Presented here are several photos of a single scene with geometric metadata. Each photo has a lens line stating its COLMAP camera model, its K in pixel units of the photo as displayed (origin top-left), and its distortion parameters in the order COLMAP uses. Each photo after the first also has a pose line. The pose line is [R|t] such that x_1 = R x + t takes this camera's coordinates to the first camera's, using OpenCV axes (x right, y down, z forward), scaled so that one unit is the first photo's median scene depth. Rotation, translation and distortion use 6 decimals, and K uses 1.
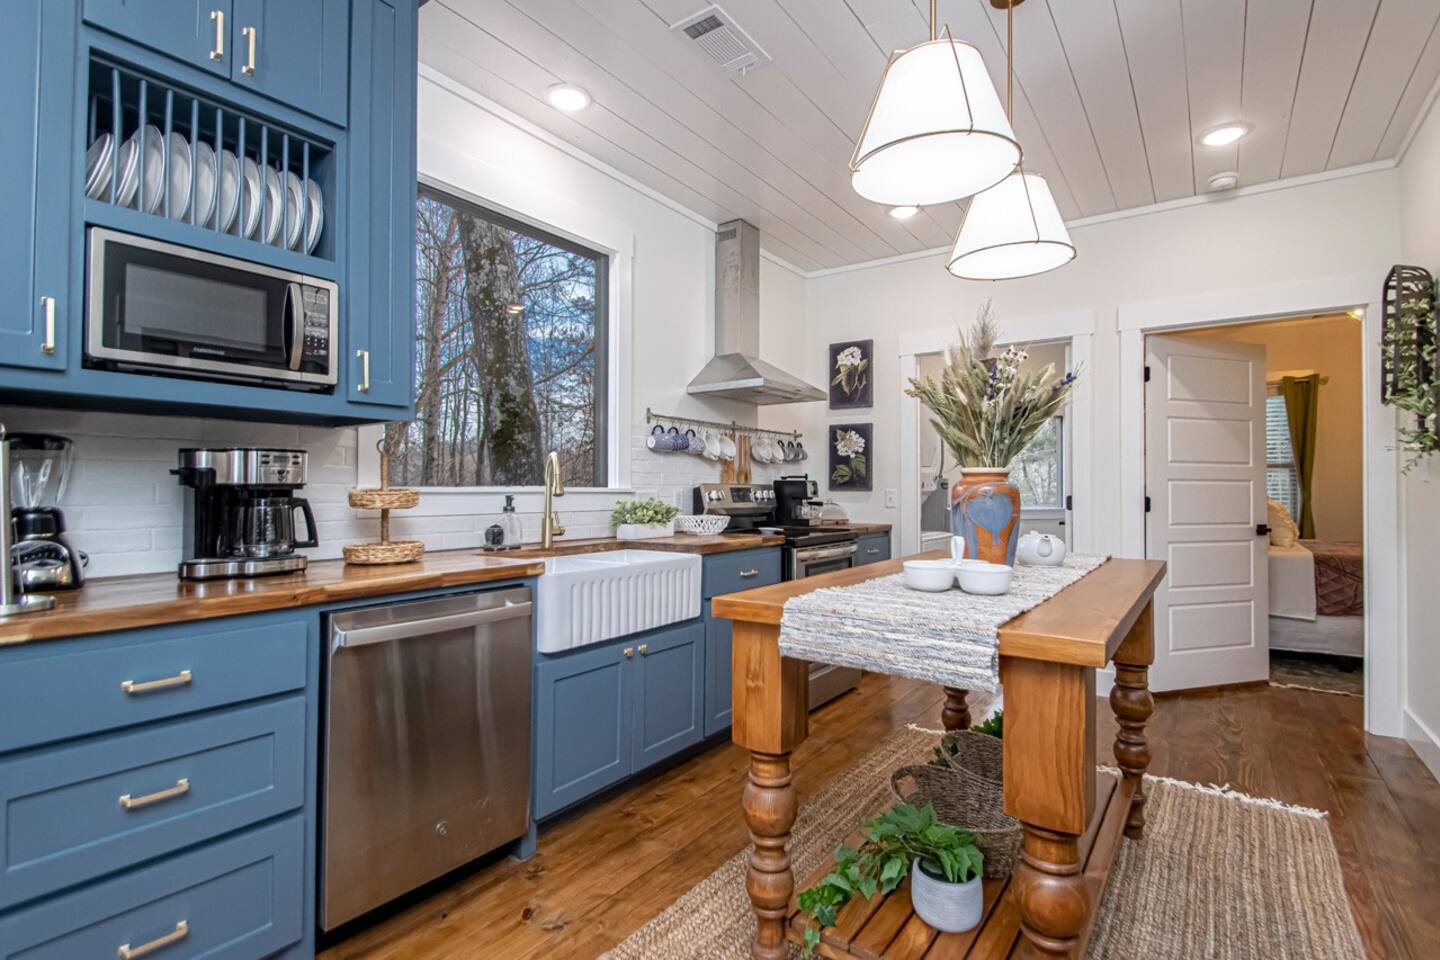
lens RADIAL K [[660.3, 0, 723.2], [0, 660.3, 477.4], [0, 0, 1]] dist [0.019413, -0.014914]
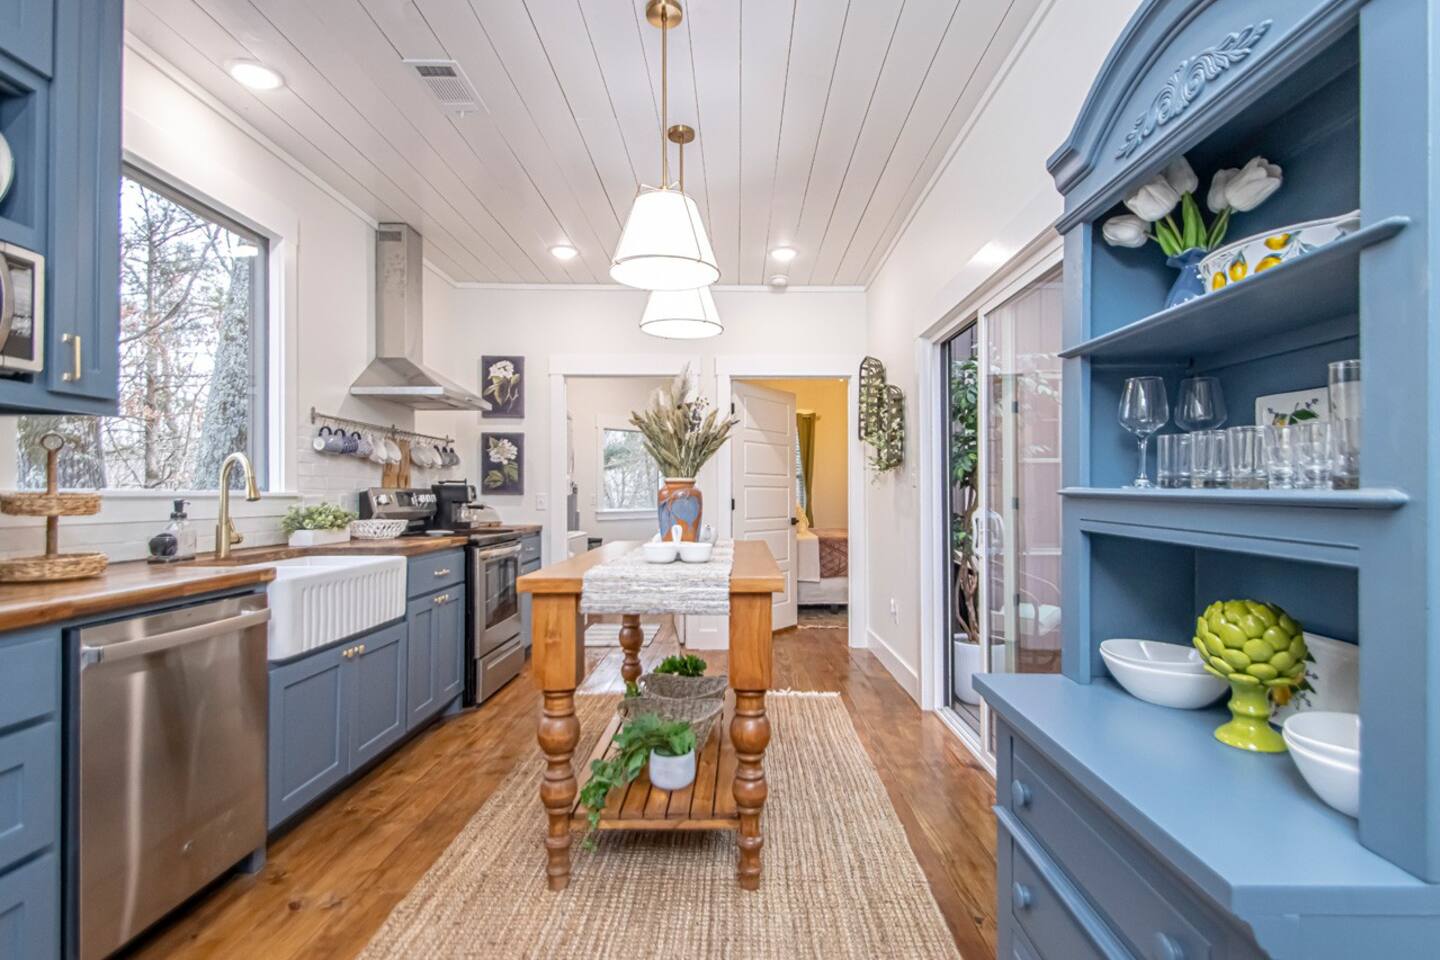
lens RADIAL K [[660.3, 0, 723.2], [0, 660.3, 477.4], [0, 0, 1]] dist [0.019413, -0.014914]
pose [[0.818814, 0.013644, 0.573897, -0.216406], [-0.009575, 0.999903, -0.010110, -0.001445], [-0.573979, 0.002783, 0.818865, -0.137748]]
